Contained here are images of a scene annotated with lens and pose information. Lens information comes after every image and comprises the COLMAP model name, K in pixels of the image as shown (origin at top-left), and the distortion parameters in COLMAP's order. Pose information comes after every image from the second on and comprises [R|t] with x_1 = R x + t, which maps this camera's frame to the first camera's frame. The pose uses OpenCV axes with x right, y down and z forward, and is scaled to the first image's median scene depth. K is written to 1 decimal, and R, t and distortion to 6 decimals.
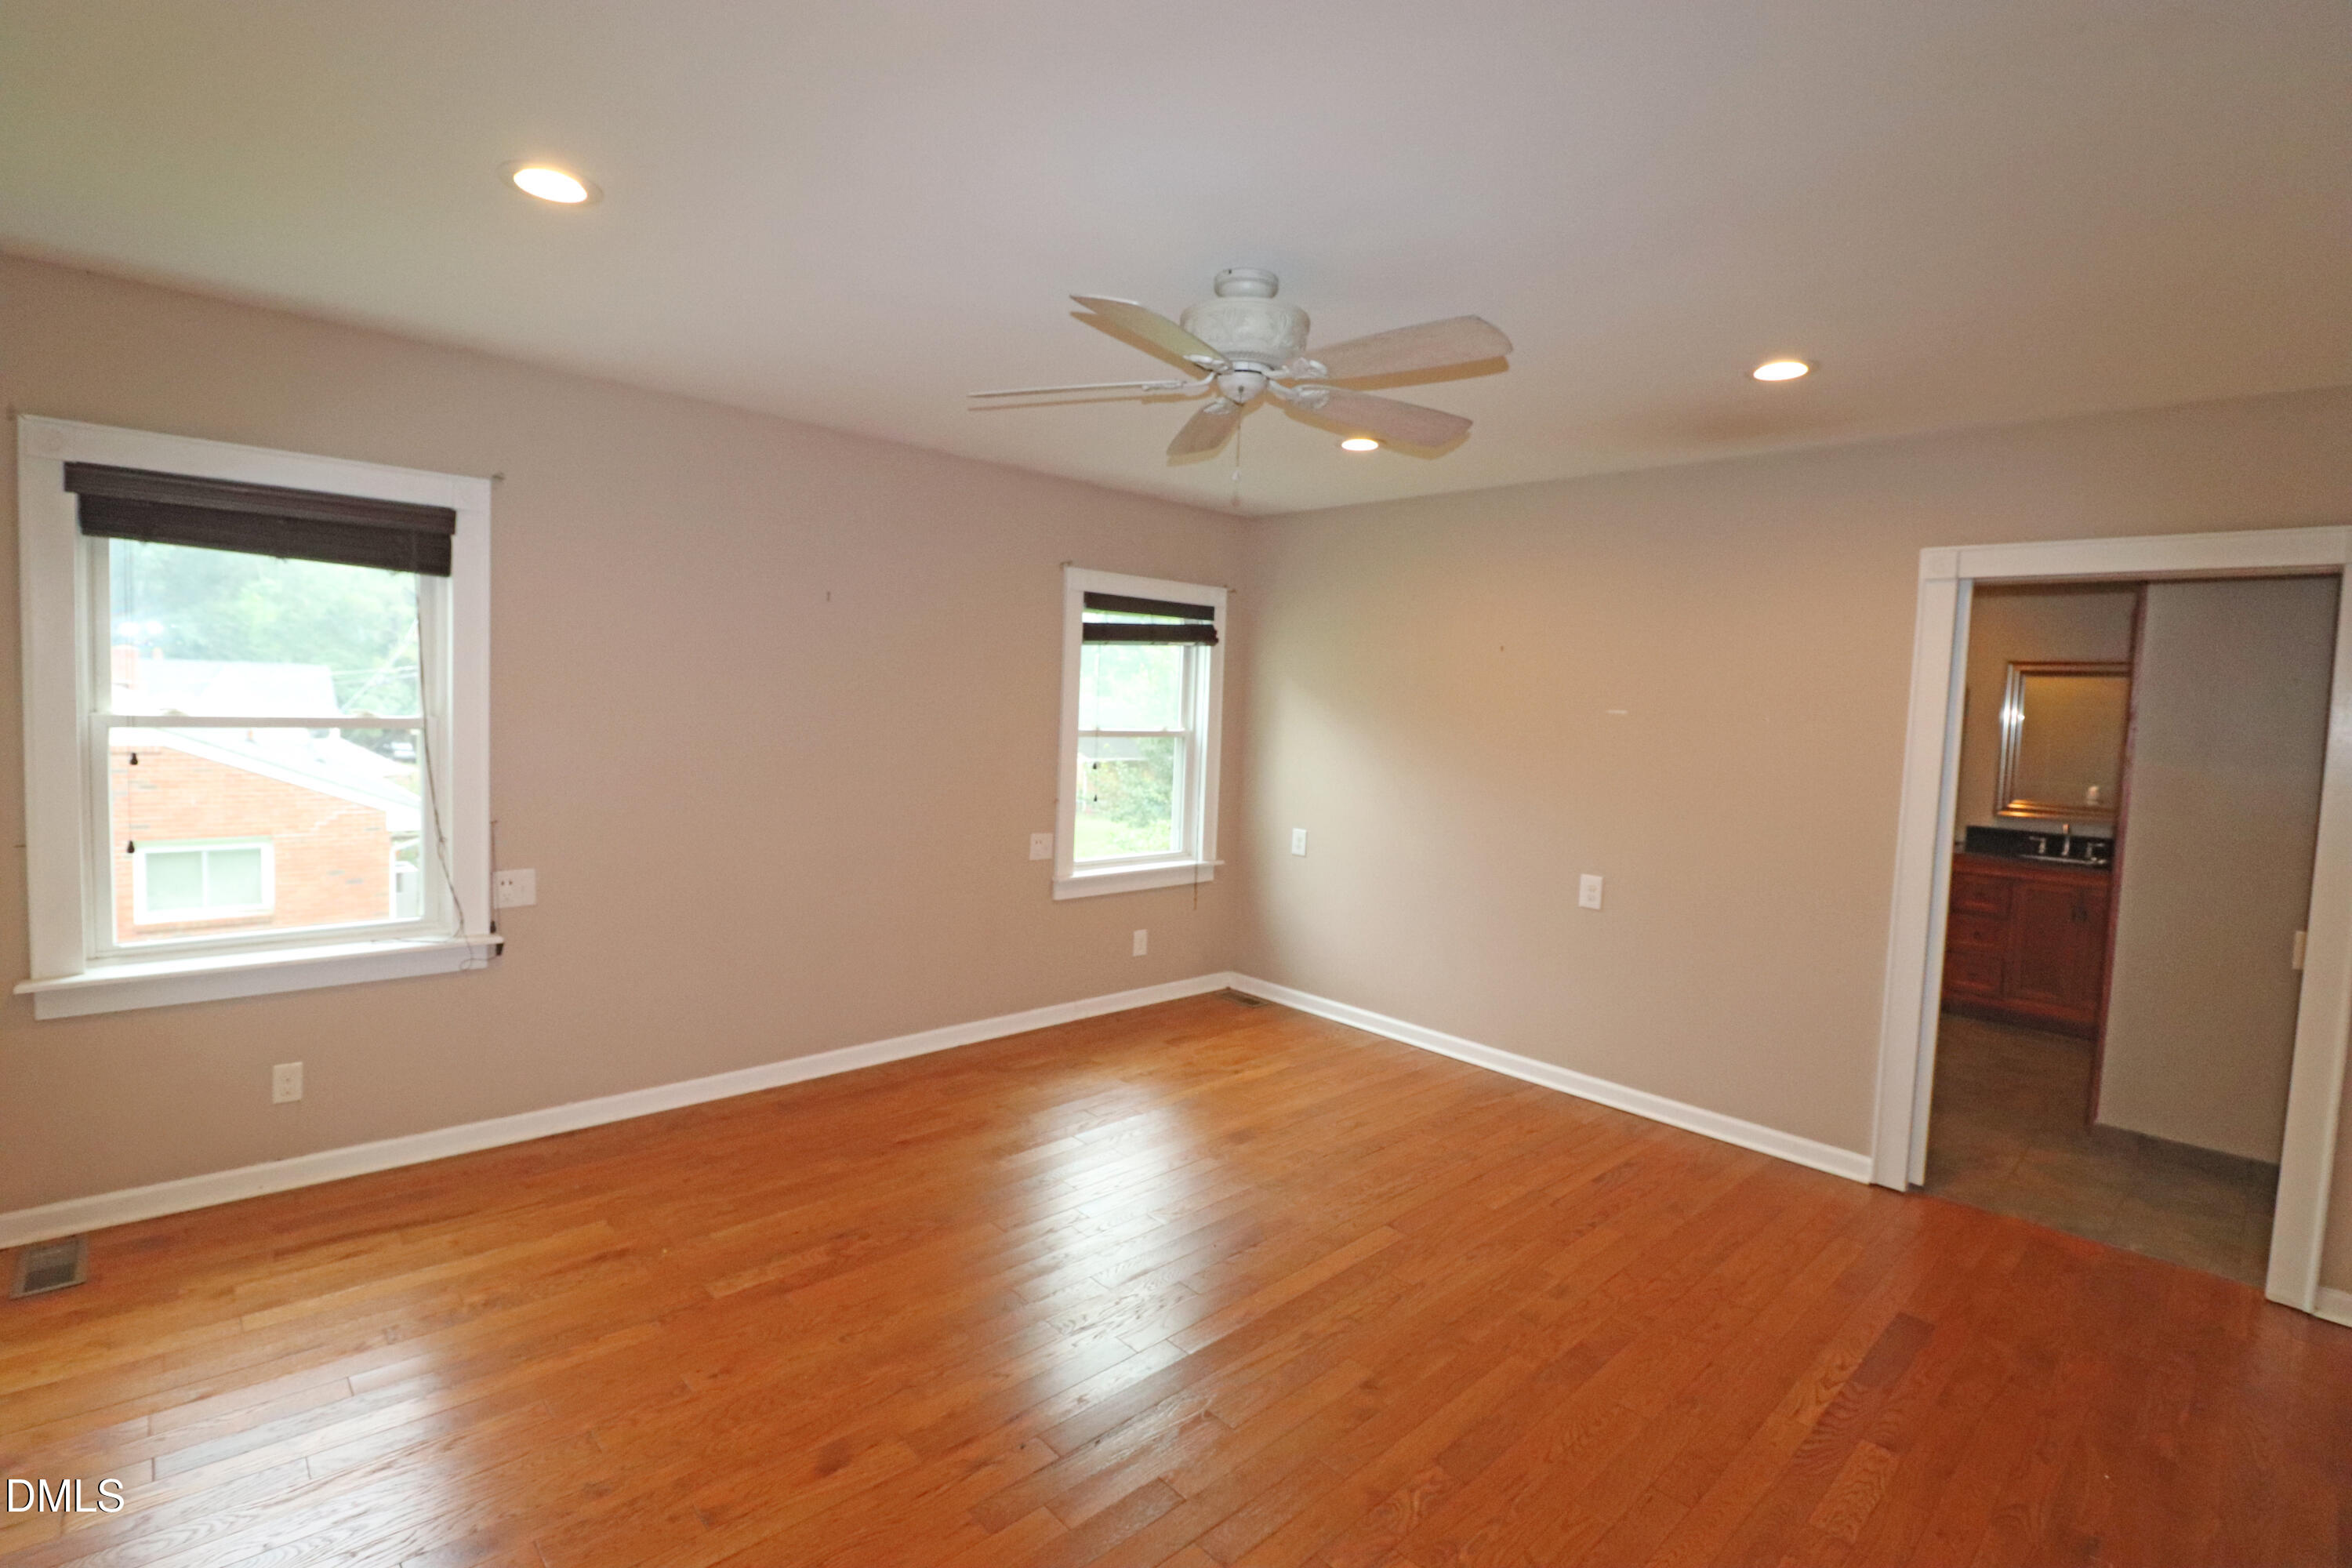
lens RADIAL K [[1085.5, 0, 1159.4], [0, 1085.5, 766.9], [0, 0, 1]] dist [-0.002564, -0.012330]
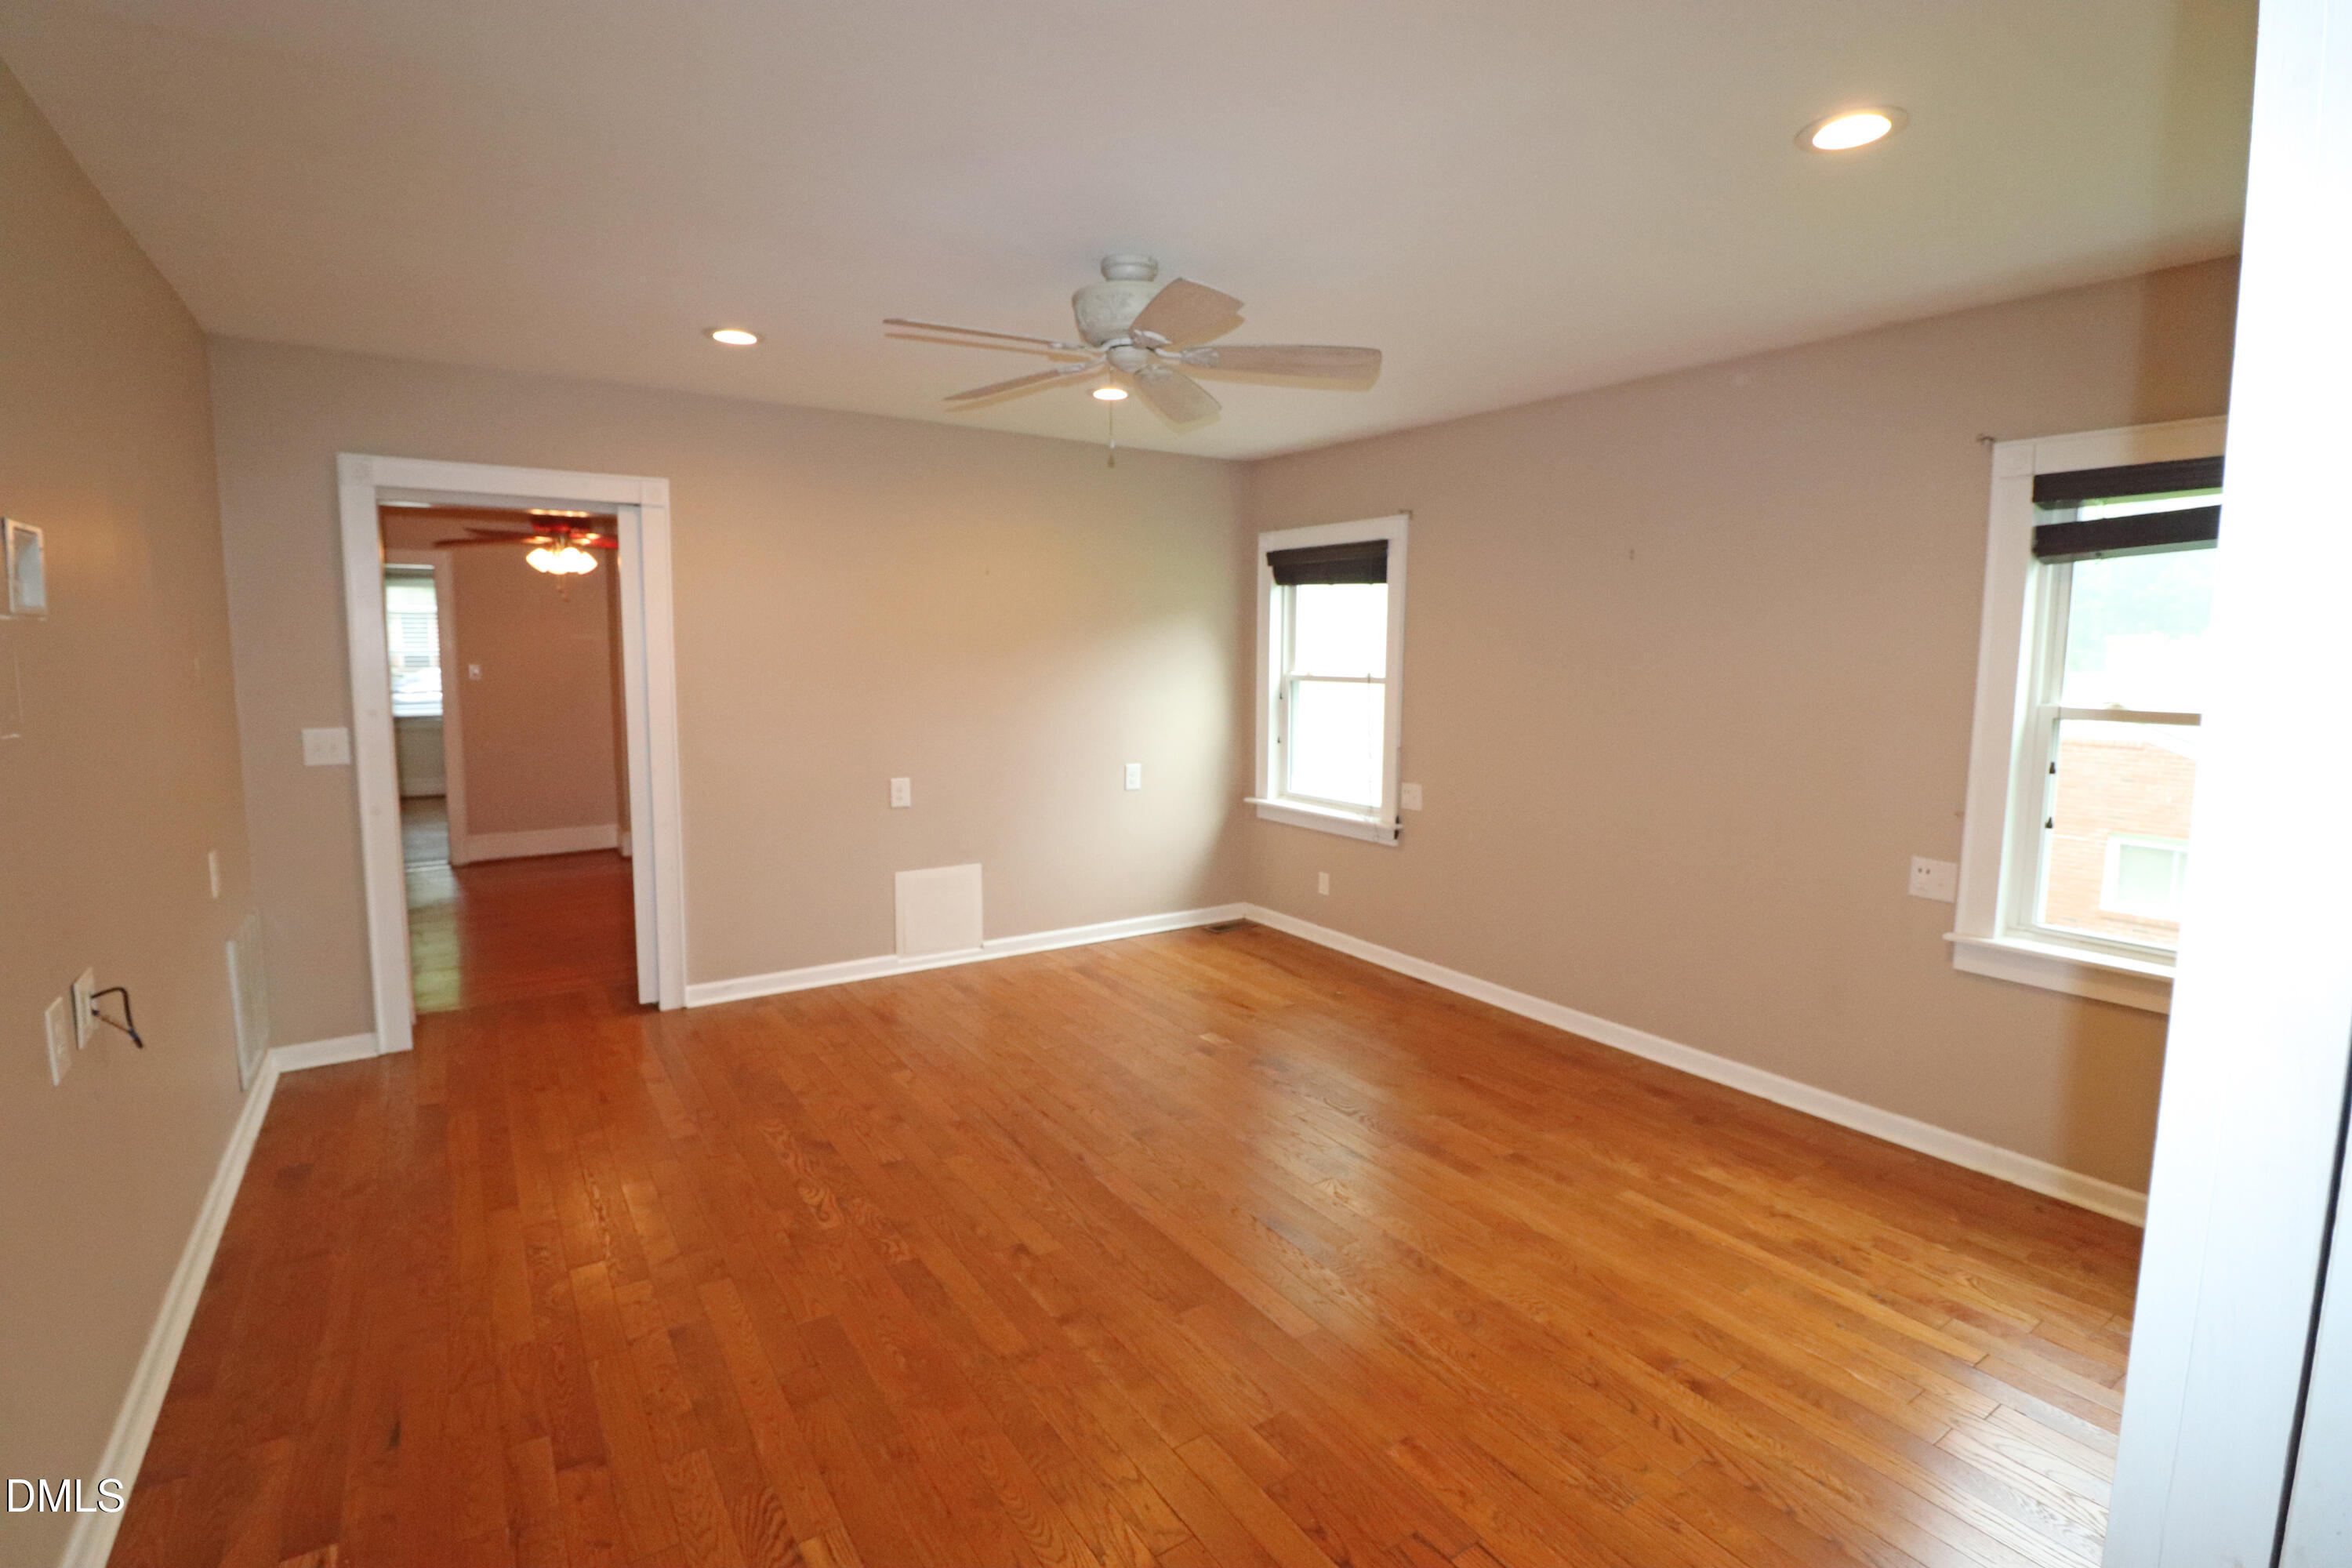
lens RADIAL K [[1085.5, 0, 1159.4], [0, 1085.5, 766.9], [0, 0, 1]] dist [-0.002564, -0.012330]
pose [[-0.166543, 0.065736, -0.983840, 0.921571], [-0.077451, 0.993820, 0.079514, -0.016219], [0.982988, 0.089442, -0.160423, 0.950705]]
